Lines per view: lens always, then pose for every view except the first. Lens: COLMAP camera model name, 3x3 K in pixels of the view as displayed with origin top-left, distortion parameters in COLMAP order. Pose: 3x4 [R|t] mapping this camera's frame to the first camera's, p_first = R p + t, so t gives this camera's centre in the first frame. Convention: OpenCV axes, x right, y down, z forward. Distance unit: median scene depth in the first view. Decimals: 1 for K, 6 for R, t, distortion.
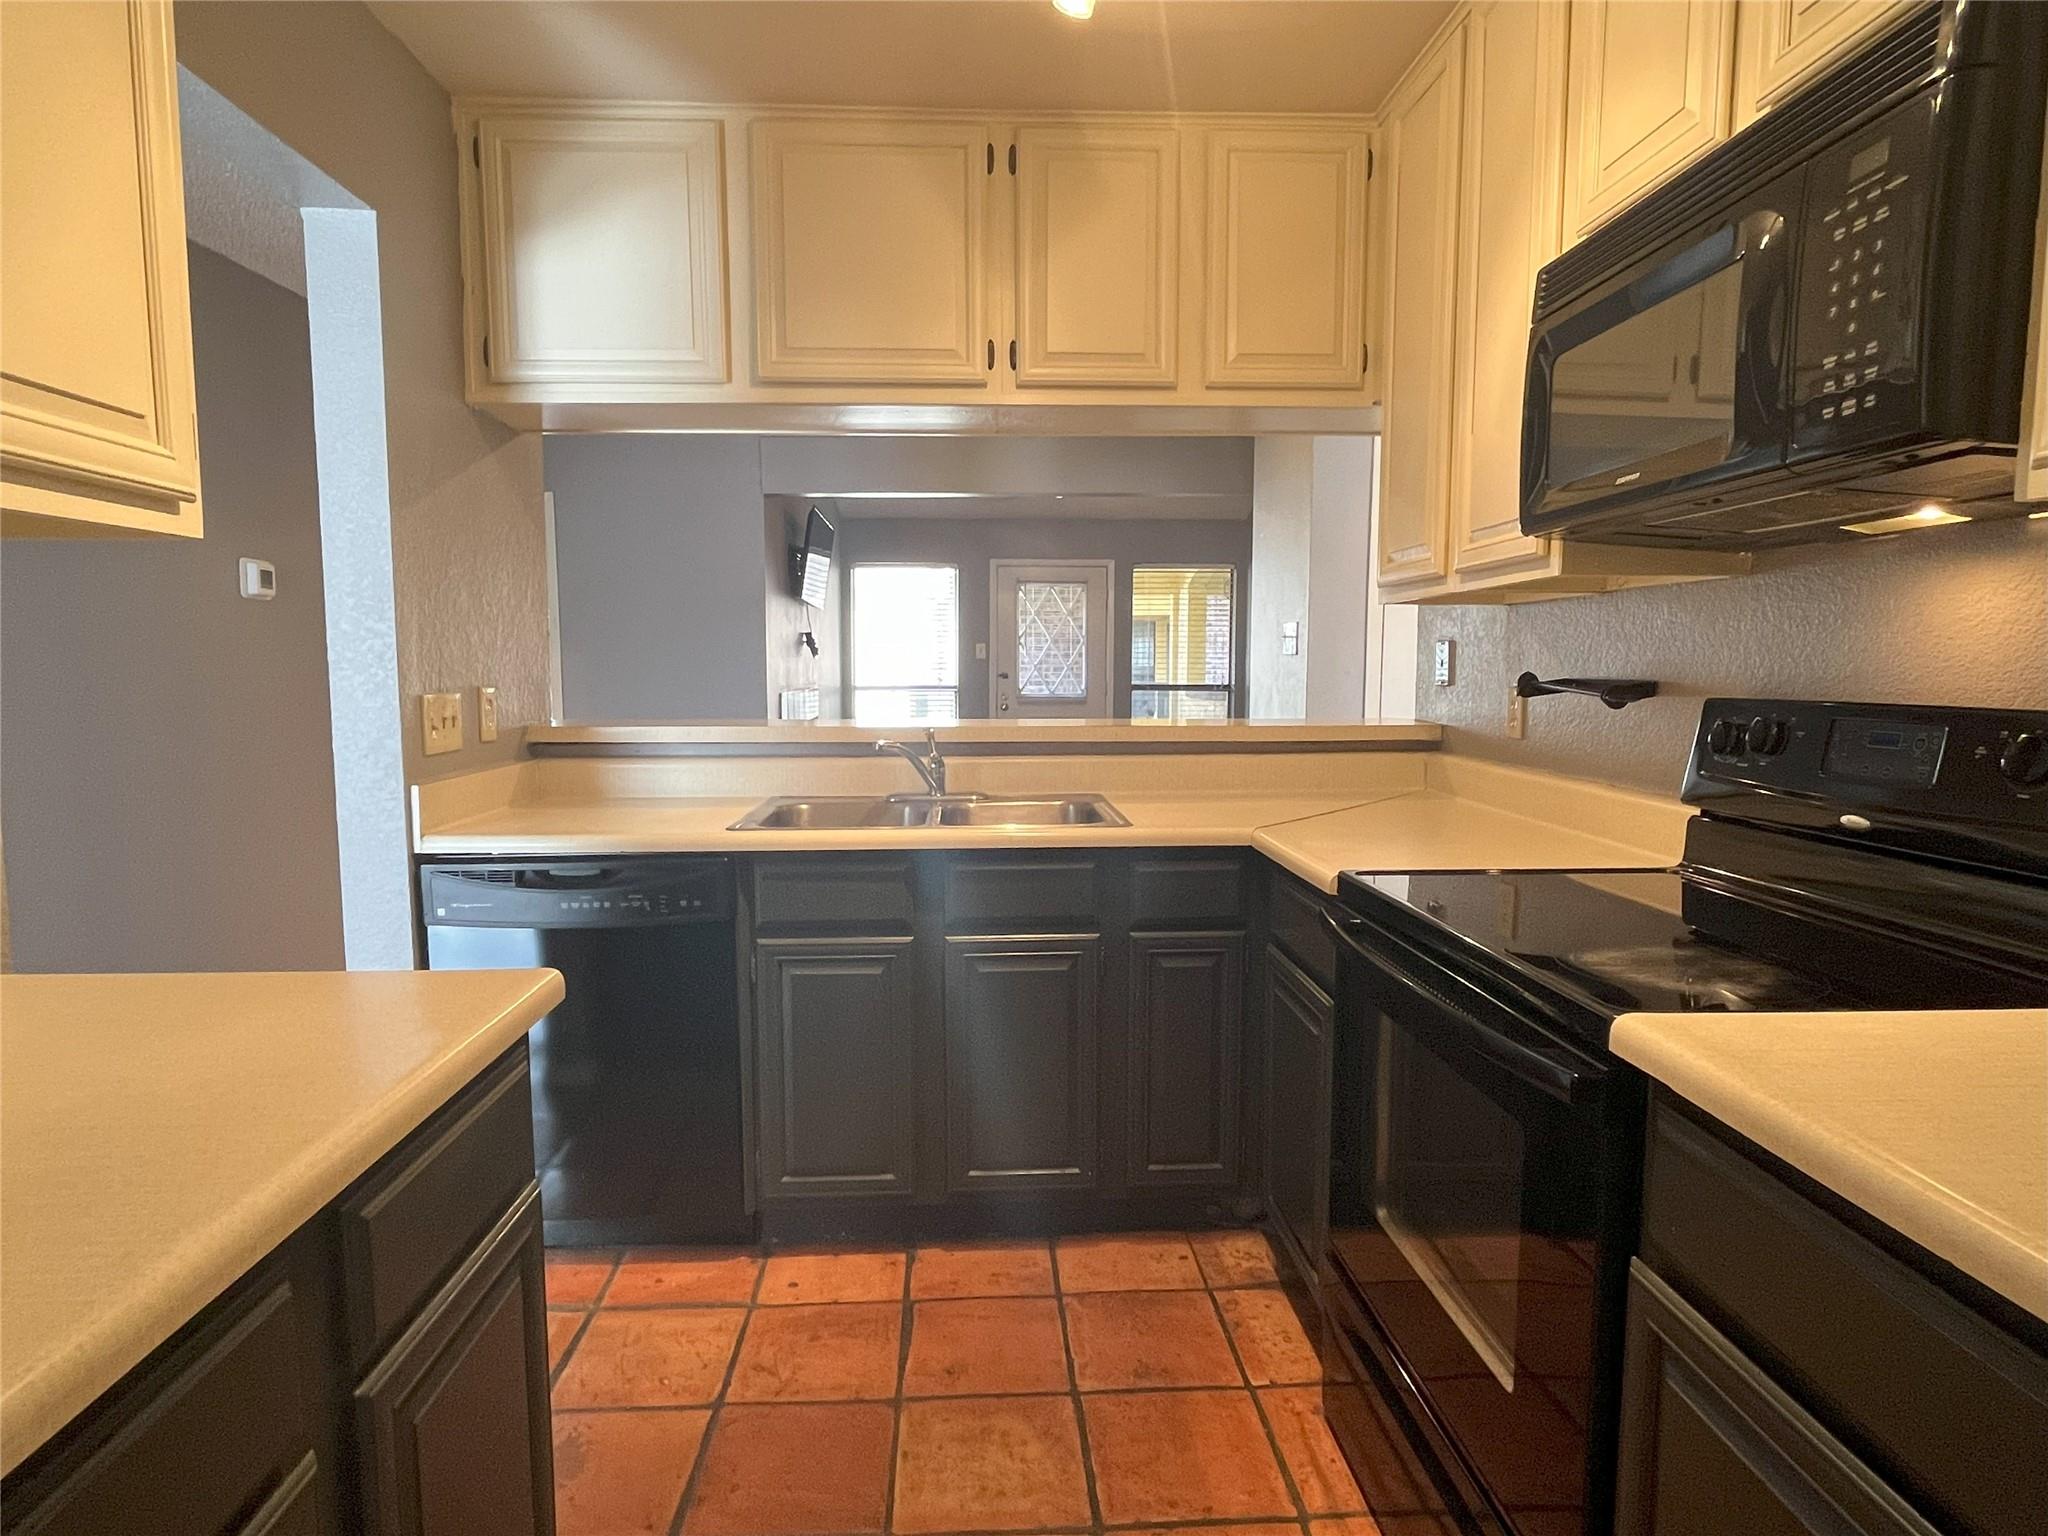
lens RADIAL K [[1125.4, 0, 1024.0], [0, 1125.4, 768.0], [0, 0, 1]] dist [0.004059, 0.001284]
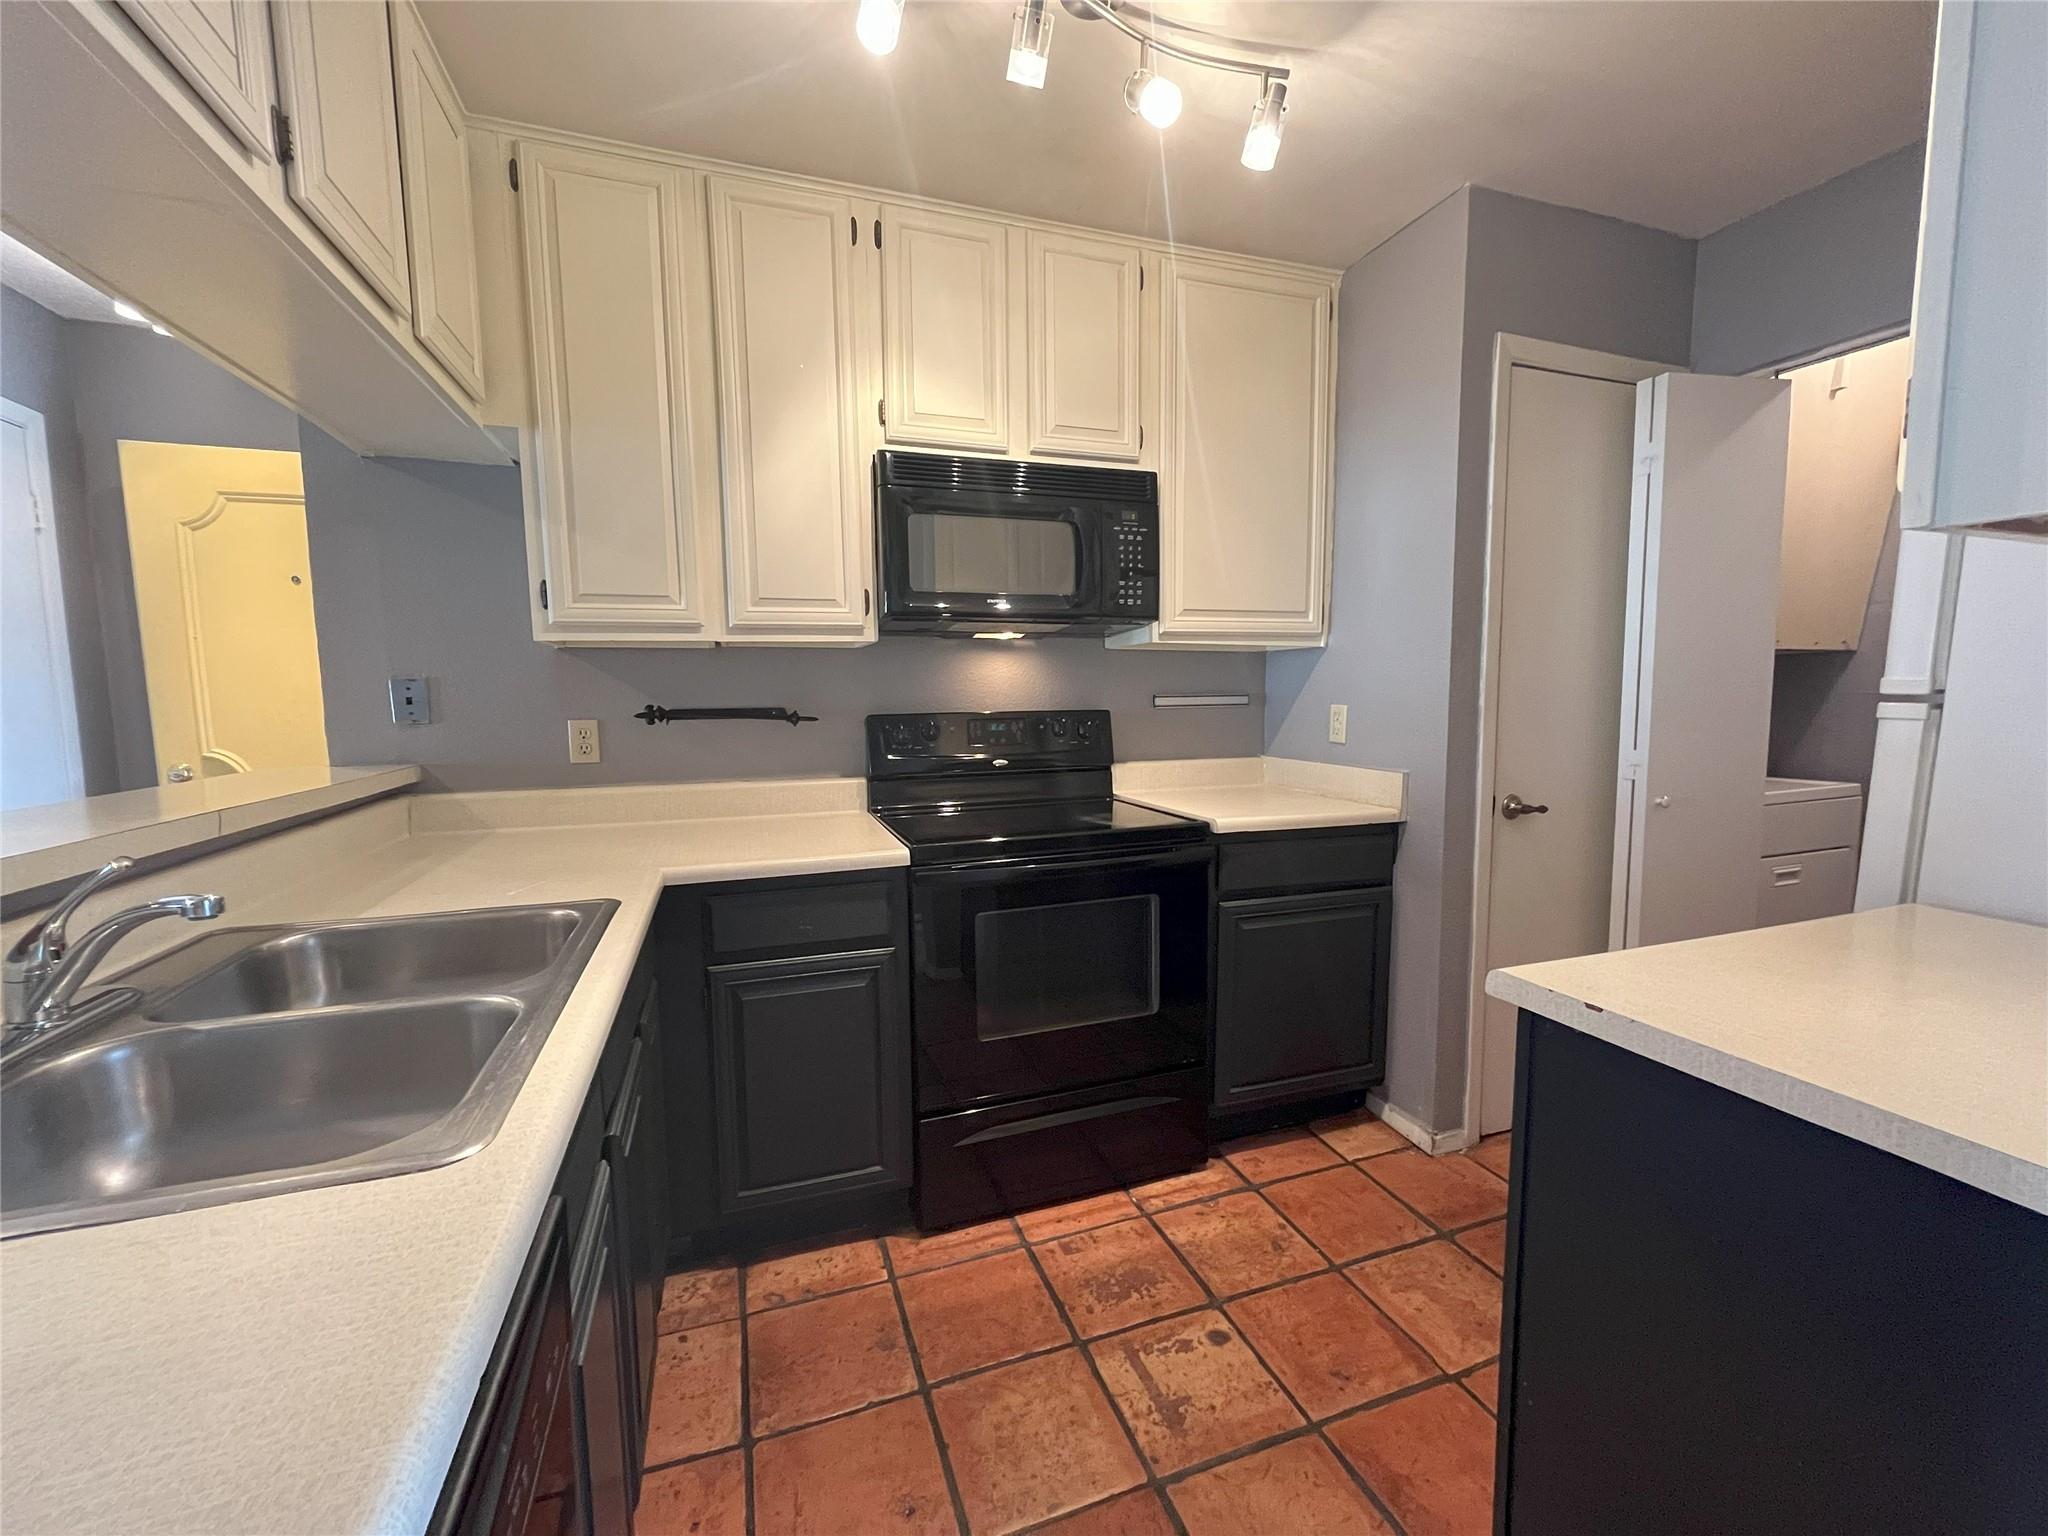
lens RADIAL K [[831.1, 0, 1024.0], [0, 831.1, 768.0], [0, 0, 1]] dist [0.000913, 0.000183]
pose [[-0.280700, -0.088717, 0.955687, -0.912008], [0.096139, 0.988112, 0.119965, -0.142188], [-0.954969, 0.125553, -0.268834, 1.418031]]
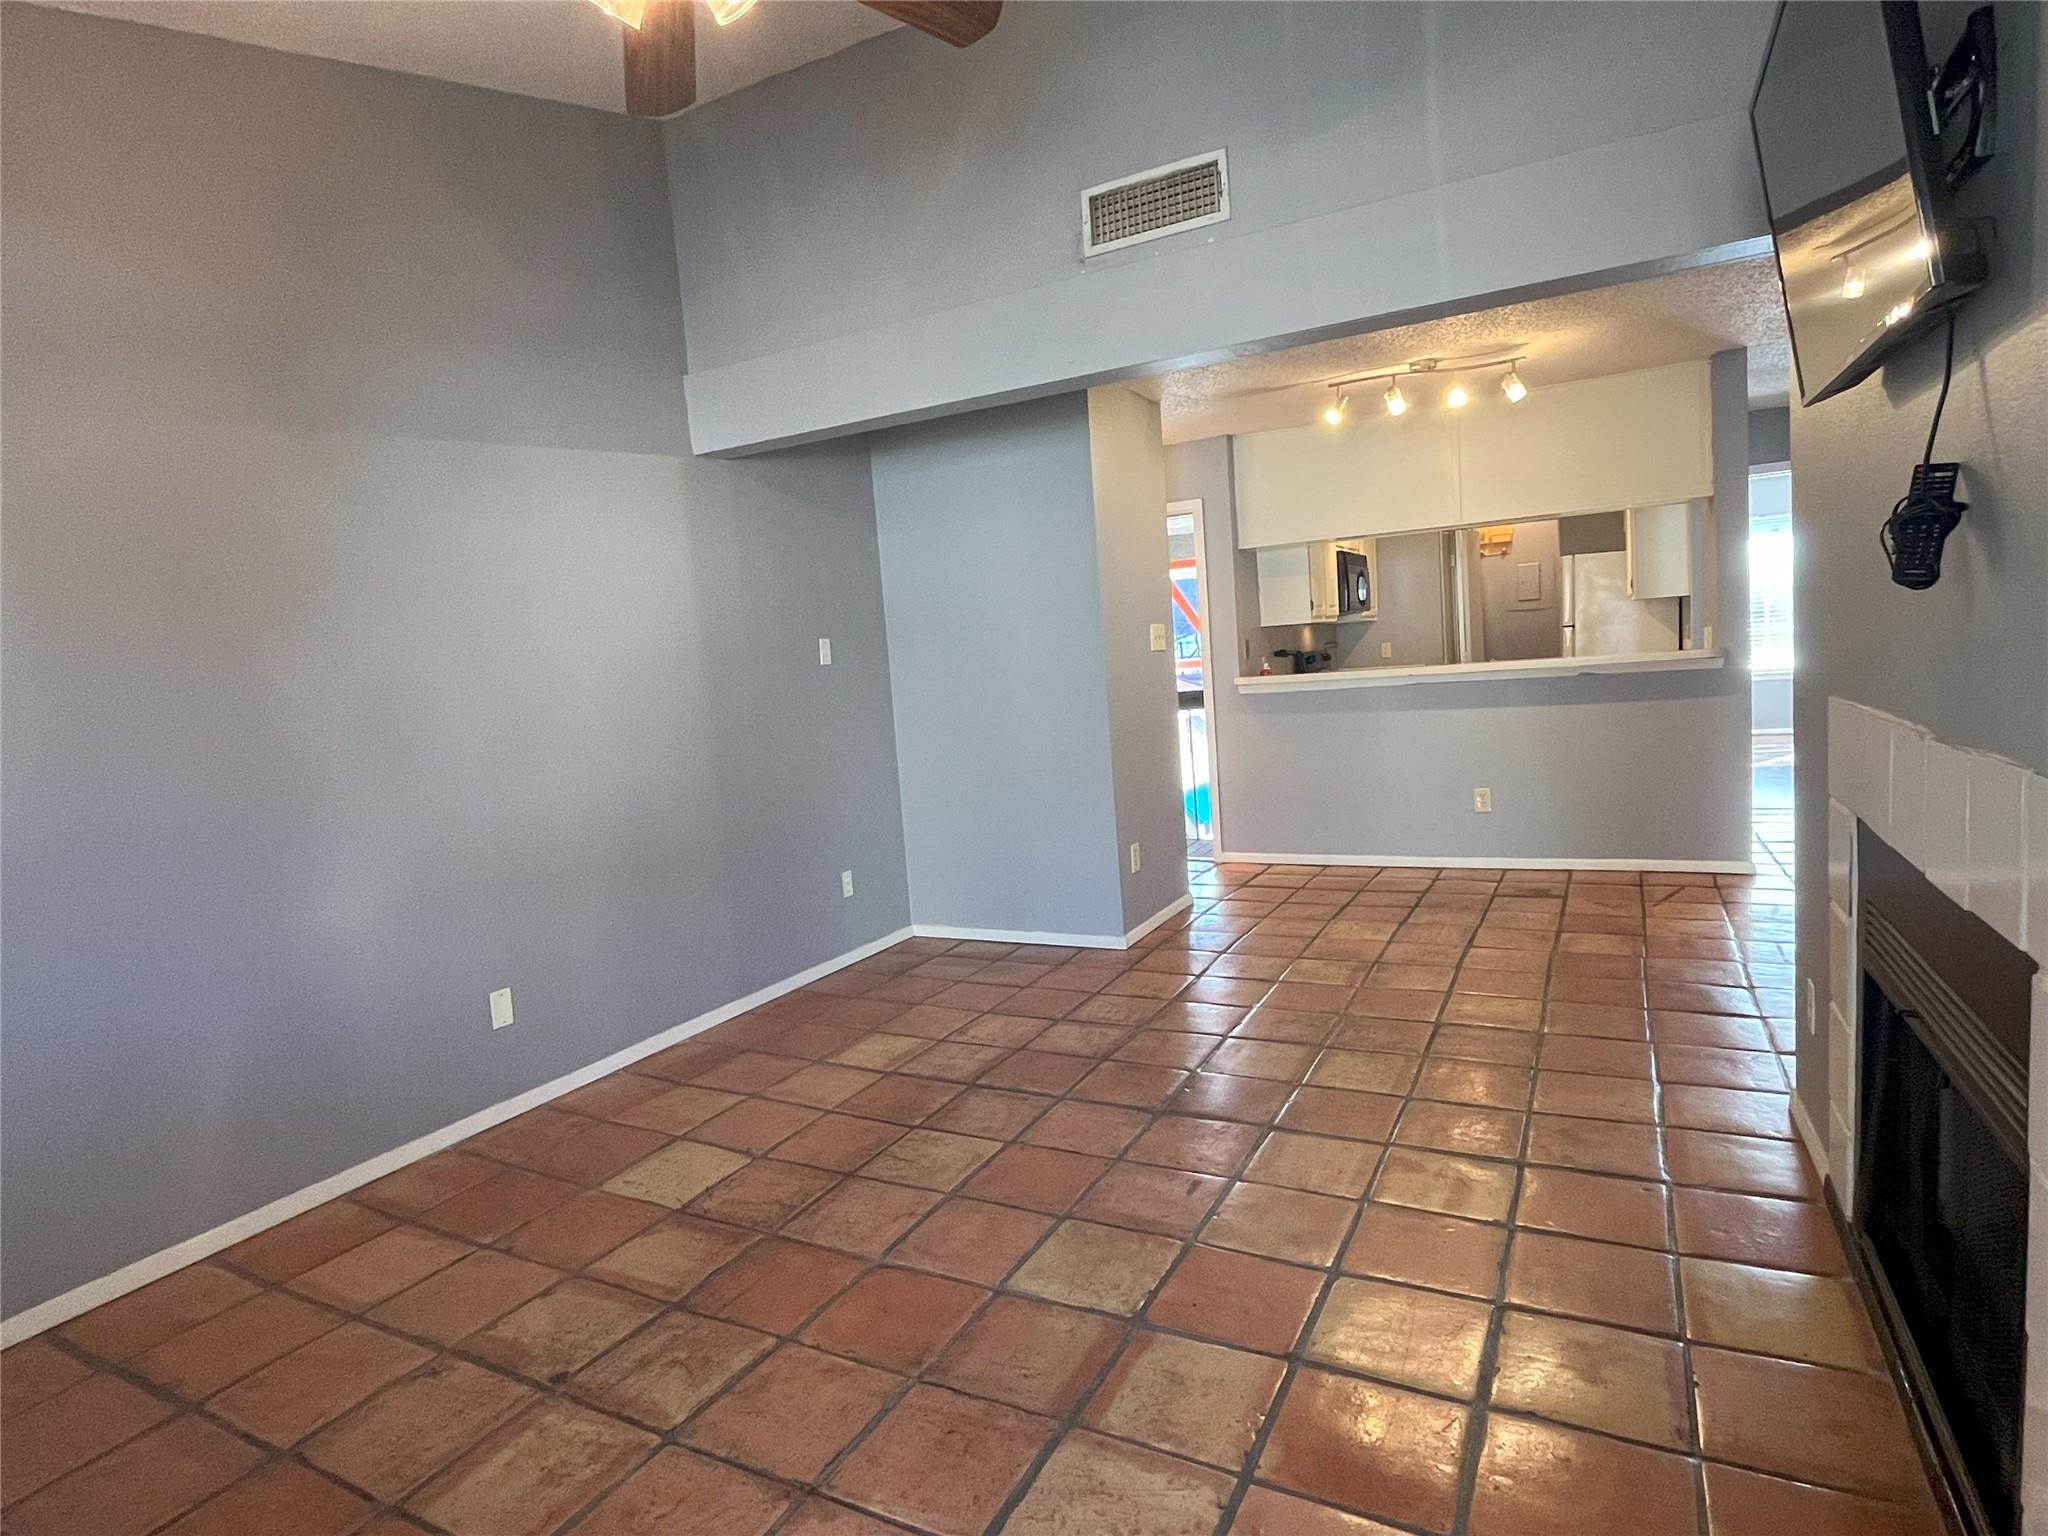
lens RADIAL K [[1088.2, 0, 1024.0], [0, 1088.2, 768.0], [0, 0, 1]] dist [-0.001143, -0.000339]
pose [[-0.854570, 0.008445, 0.519267, -0.790045], [0.117216, 0.977204, 0.177011, -0.596330], [-0.505935, 0.212135, -0.836079, 6.212795]]
